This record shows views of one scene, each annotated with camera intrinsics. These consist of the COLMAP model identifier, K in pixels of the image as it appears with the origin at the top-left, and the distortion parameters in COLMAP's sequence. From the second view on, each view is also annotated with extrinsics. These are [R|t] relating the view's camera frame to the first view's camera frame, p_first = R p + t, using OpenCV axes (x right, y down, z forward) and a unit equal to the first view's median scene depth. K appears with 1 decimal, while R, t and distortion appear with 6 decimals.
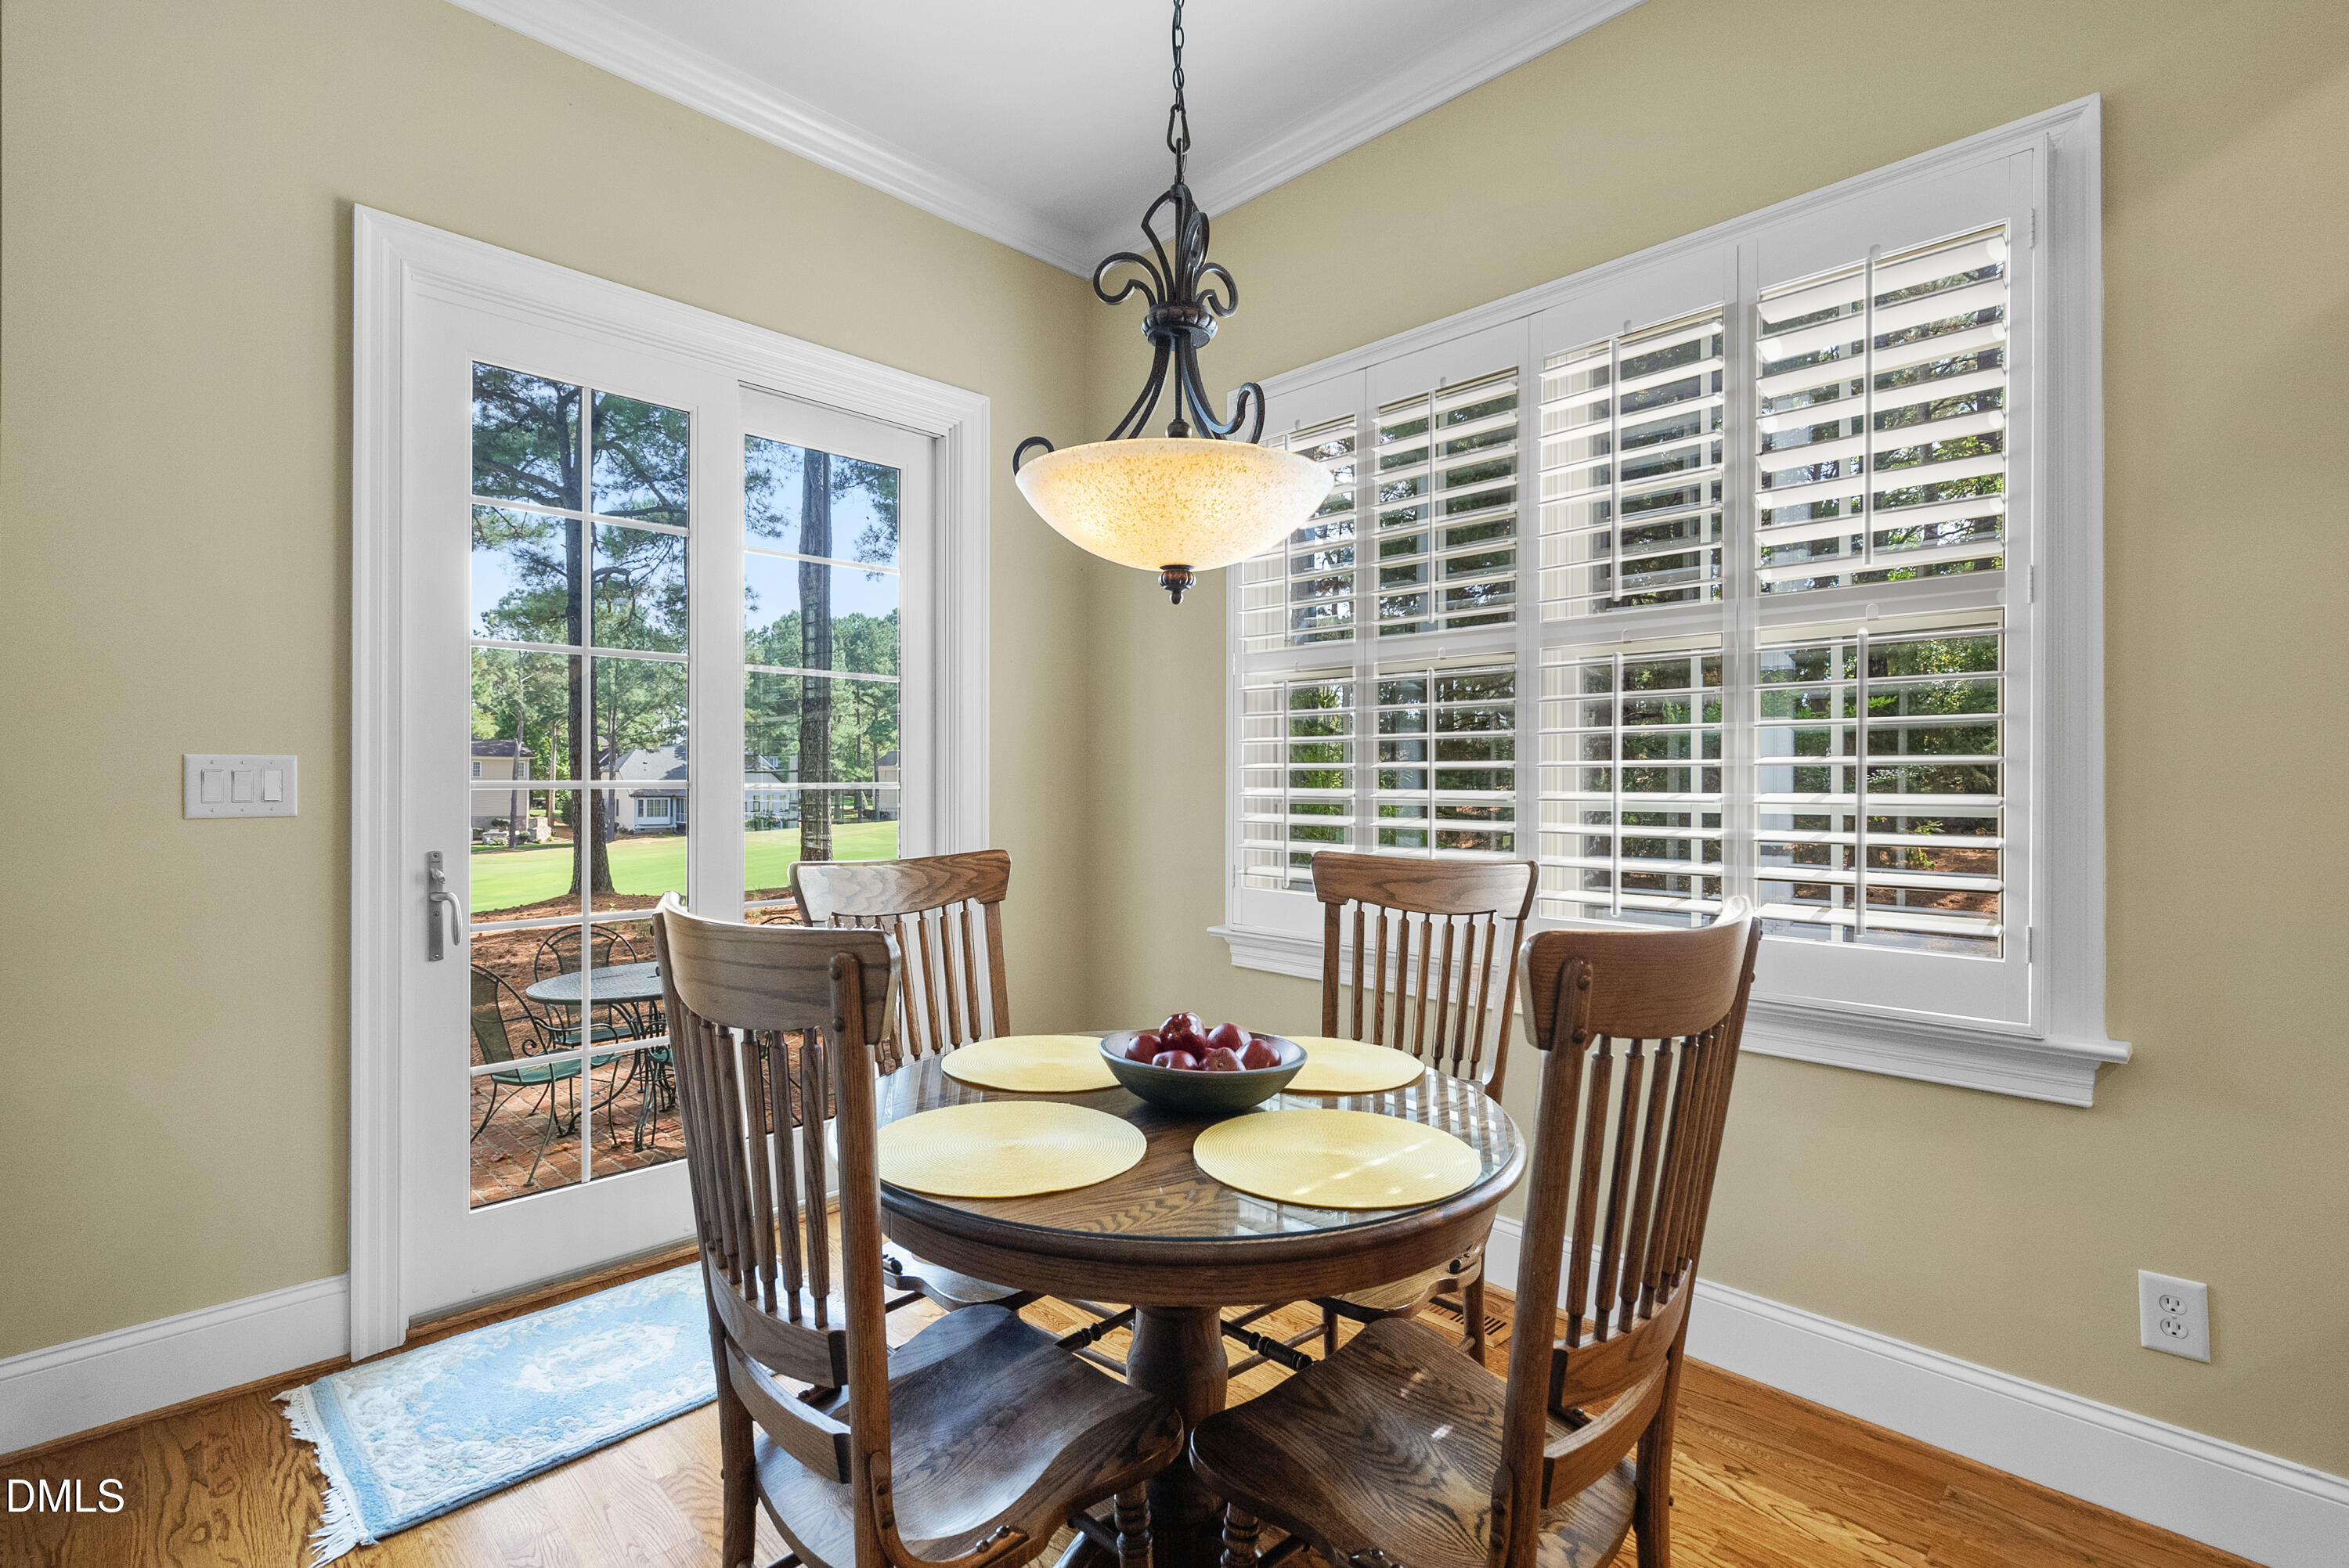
lens RADIAL K [[1074.6, 0, 1174.6], [0, 1074.6, 797.1], [0, 0, 1]] dist [-0.008596, 0.000206]
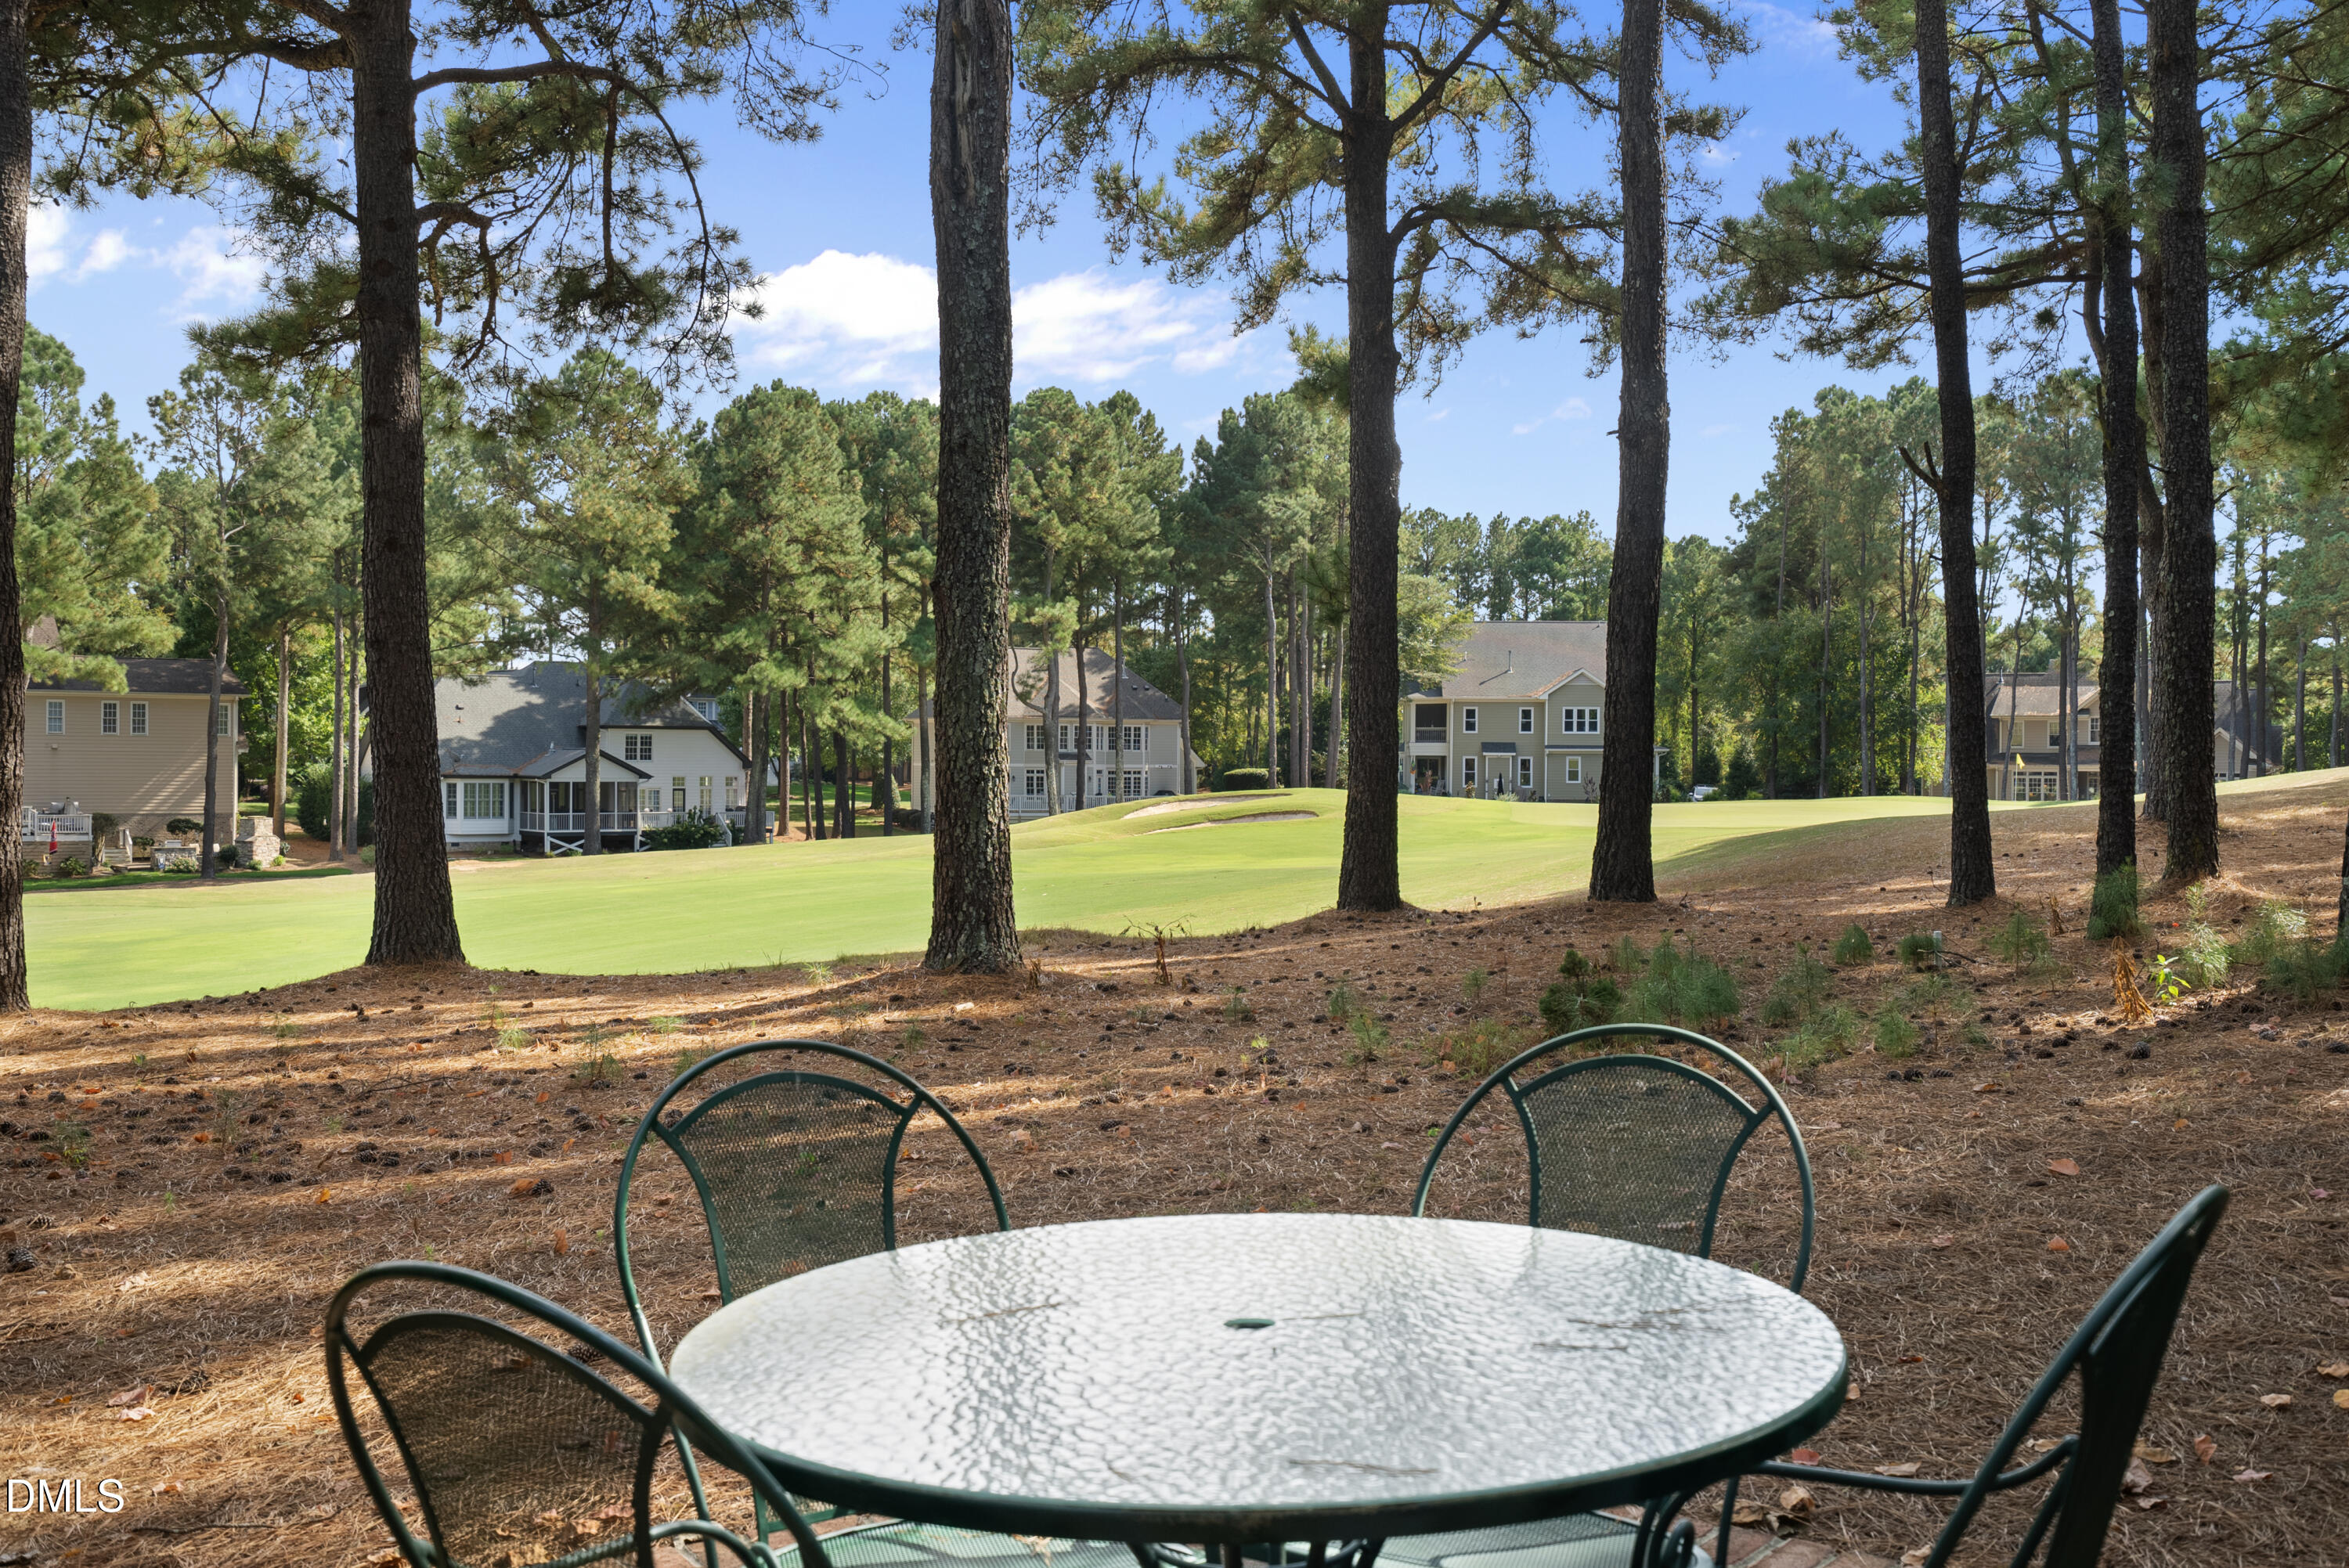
lens RADIAL K [[2372.9, 0, 1174.5], [0, 2372.9, 784.0], [0, 0, 1]] dist [0.012213, 0.007469]
pose [[0.986102, 0.006653, -0.166009, -0.064352], [-0.006628, 0.999978, 0.000703, 0.010715], [0.166010, 0.000407, 0.986124, 0.088292]]
